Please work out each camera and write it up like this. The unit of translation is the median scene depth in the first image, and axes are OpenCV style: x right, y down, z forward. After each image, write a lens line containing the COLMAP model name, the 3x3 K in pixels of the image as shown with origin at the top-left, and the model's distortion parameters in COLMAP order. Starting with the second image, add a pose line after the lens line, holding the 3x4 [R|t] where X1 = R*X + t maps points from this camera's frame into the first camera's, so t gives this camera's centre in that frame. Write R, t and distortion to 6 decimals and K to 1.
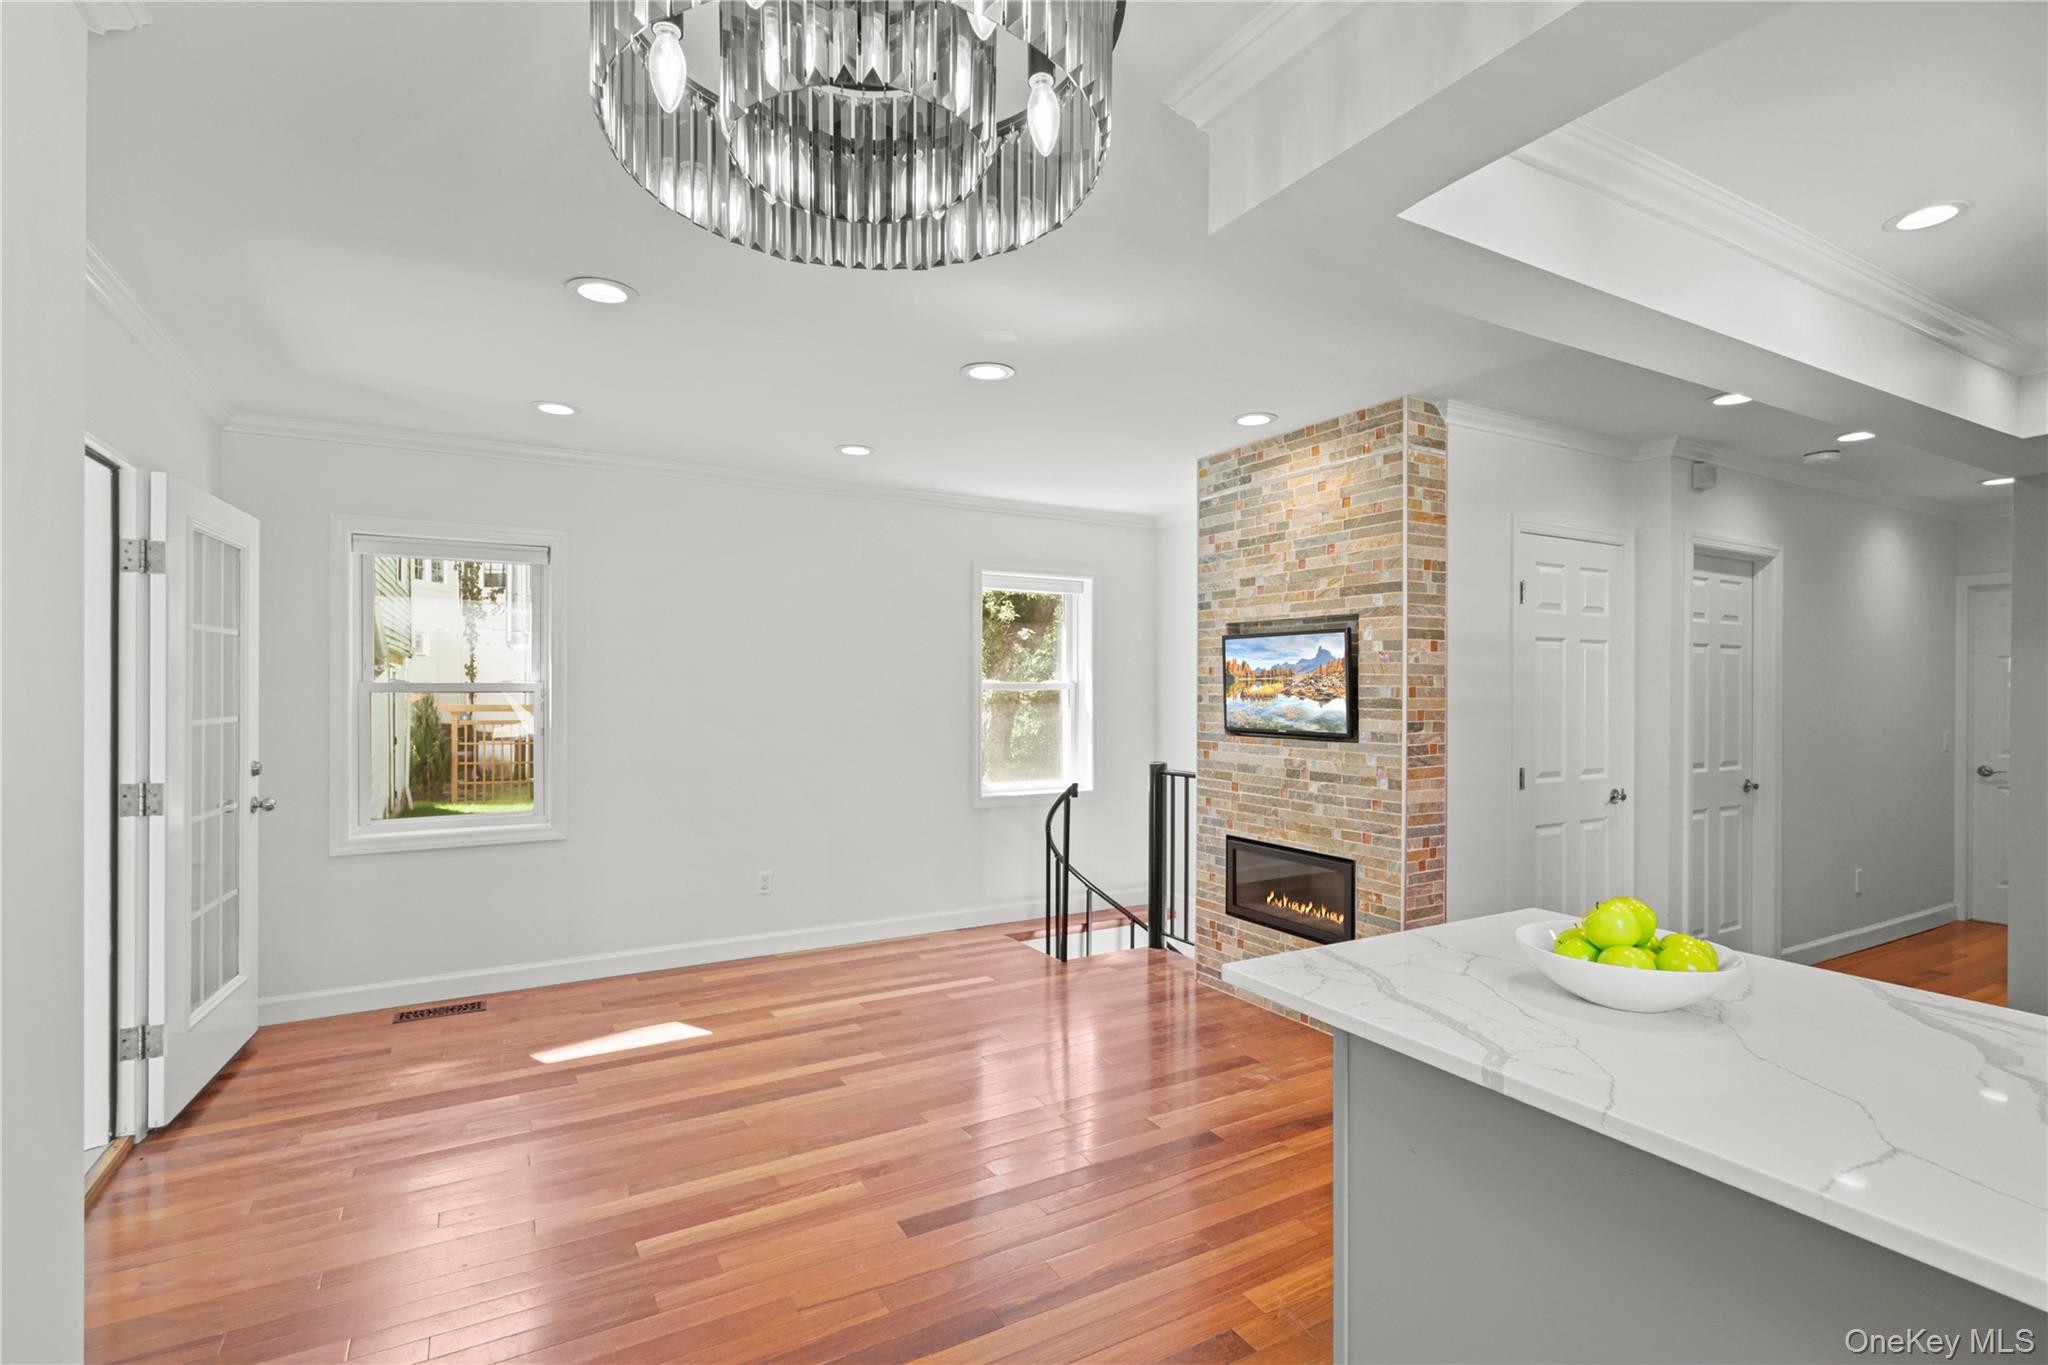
lens RADIAL K [[963.1, 0, 1017.6], [0, 963.1, 689.8], [0, 0, 1]] dist [-0.001238, 0.001056]
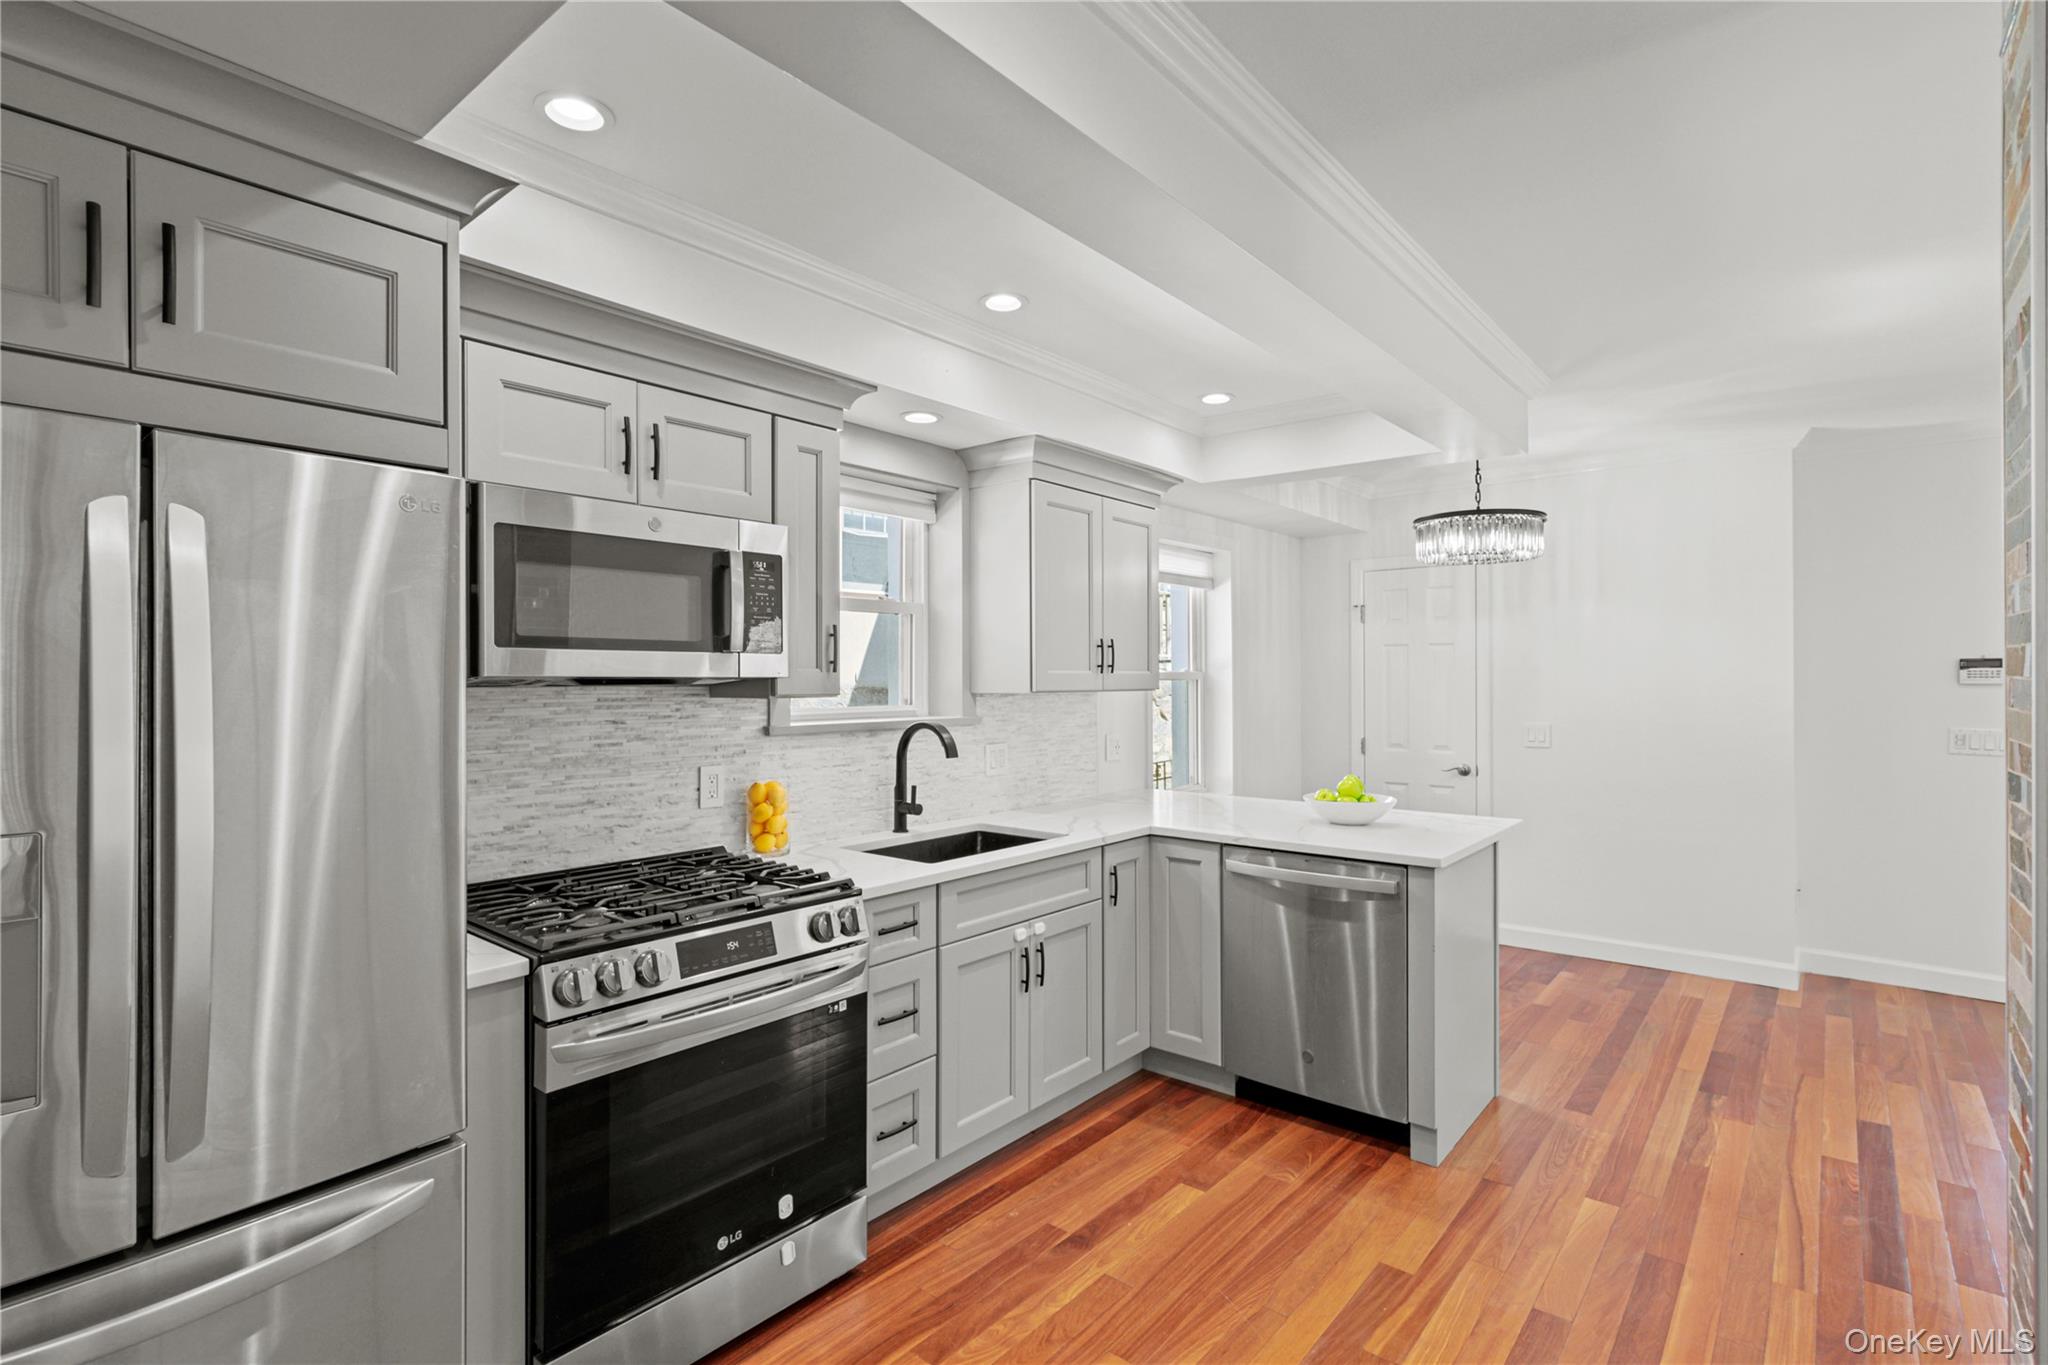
lens RADIAL K [[963.1, 0, 1022.0], [0, 963.1, 675.6], [0, 0, 1]] dist [-0.001238, 0.001056]
pose [[-0.938323, -0.000067, -0.345761, 1.148146], [-0.001258, 0.999994, 0.003222, -0.011144], [0.345758, 0.003459, -0.938317, 1.537033]]
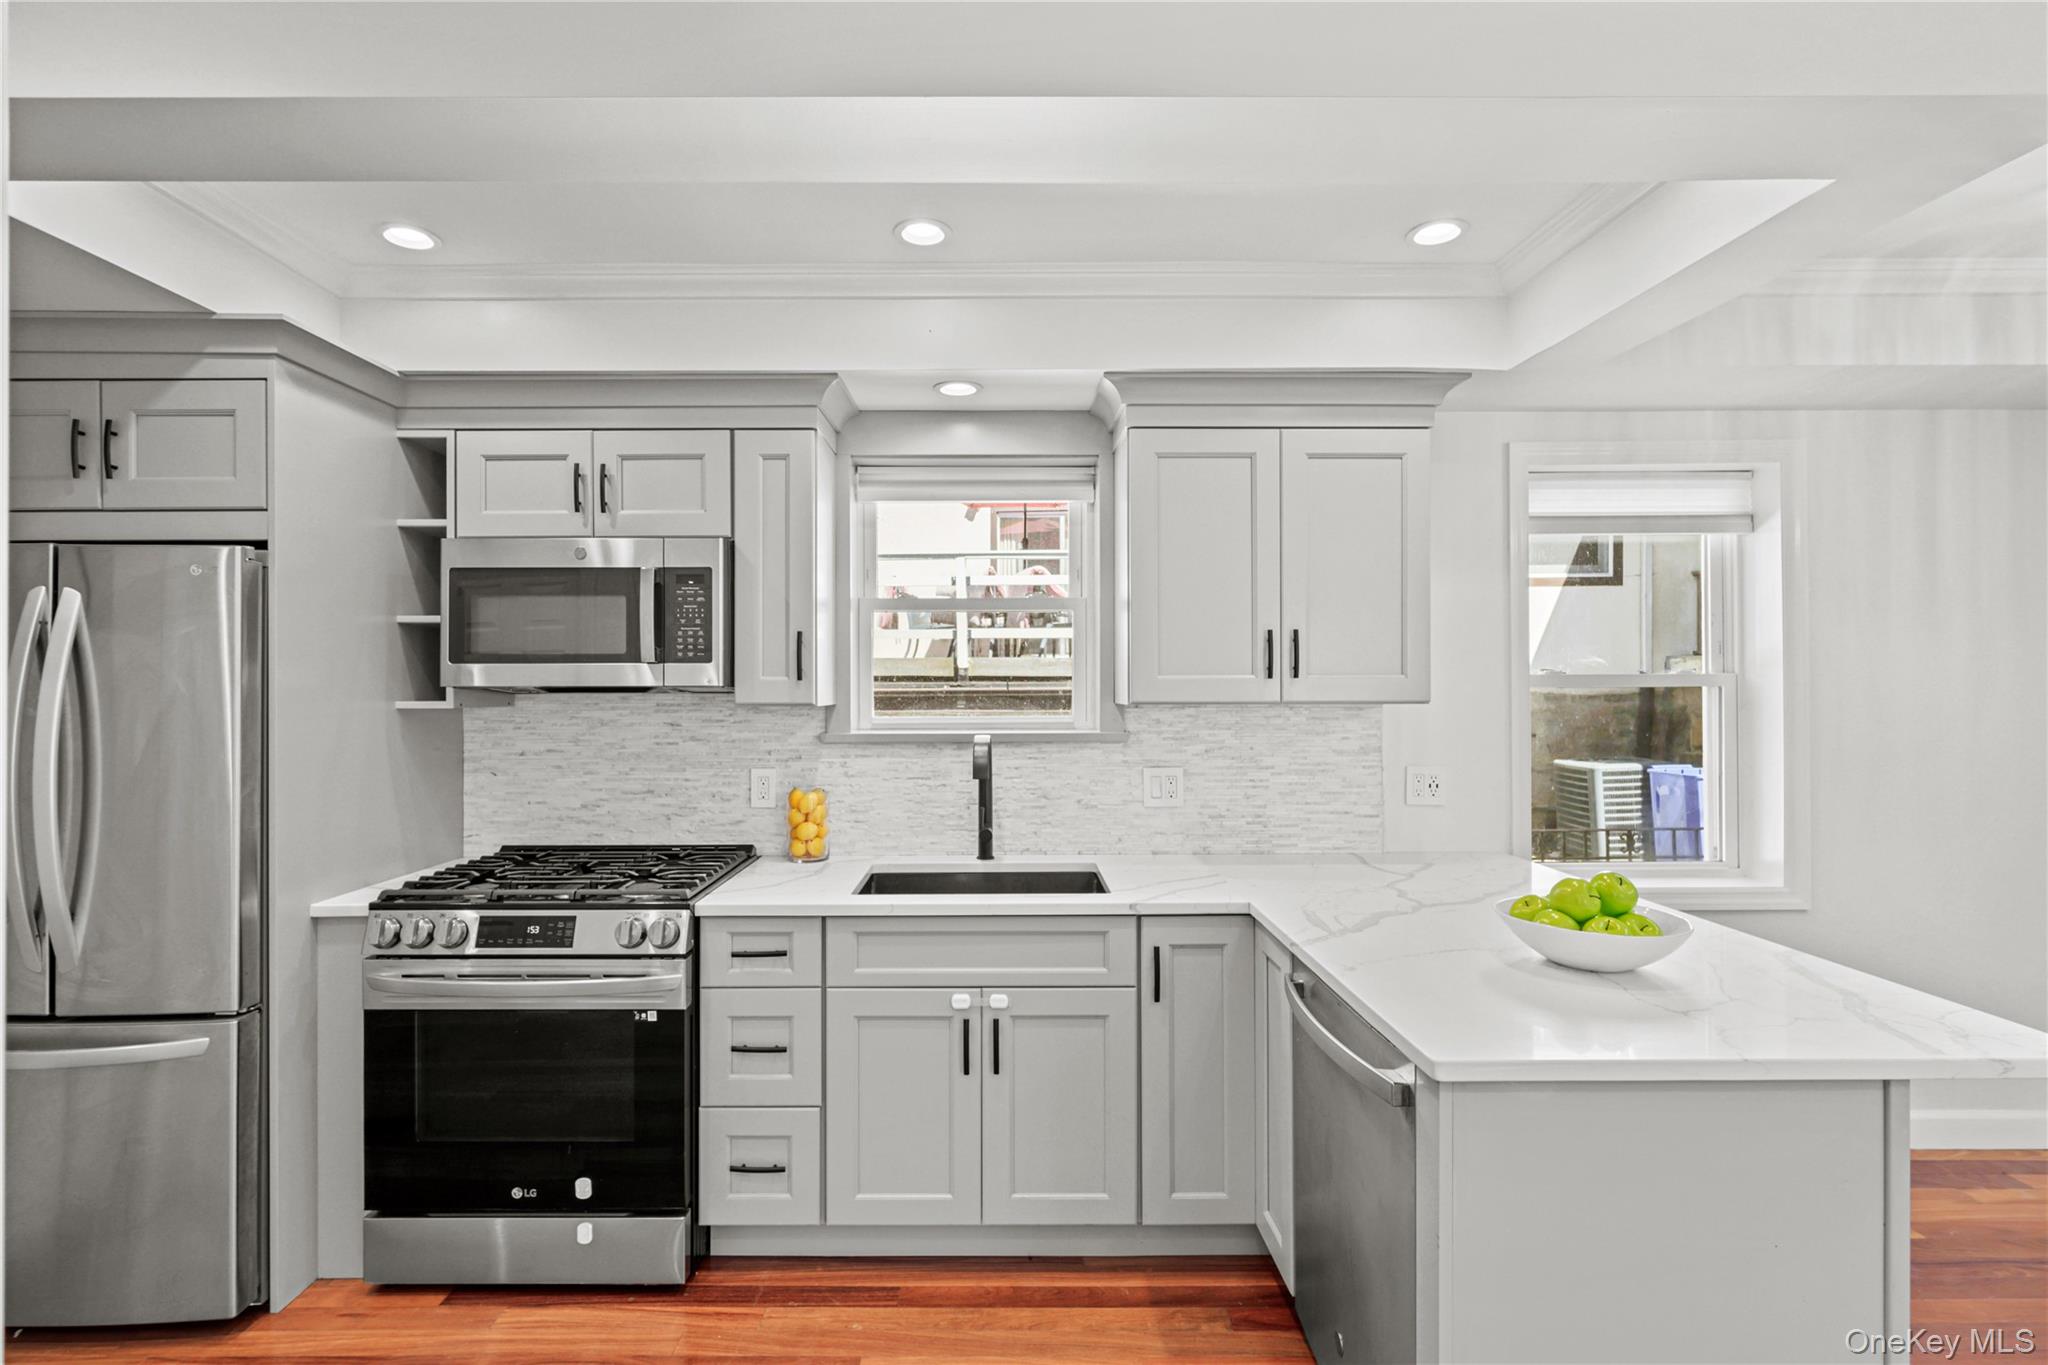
lens RADIAL K [[963.1, 0, 1006.0], [0, 963.1, 679.7], [0, 0, 1]] dist [-0.001238, 0.001056]
pose [[-0.872217, 0.002713, 0.489112, 0.372551], [0.005723, 0.999973, 0.004659, -0.015060], [-0.489086, 0.006863, -0.872209, 1.289461]]
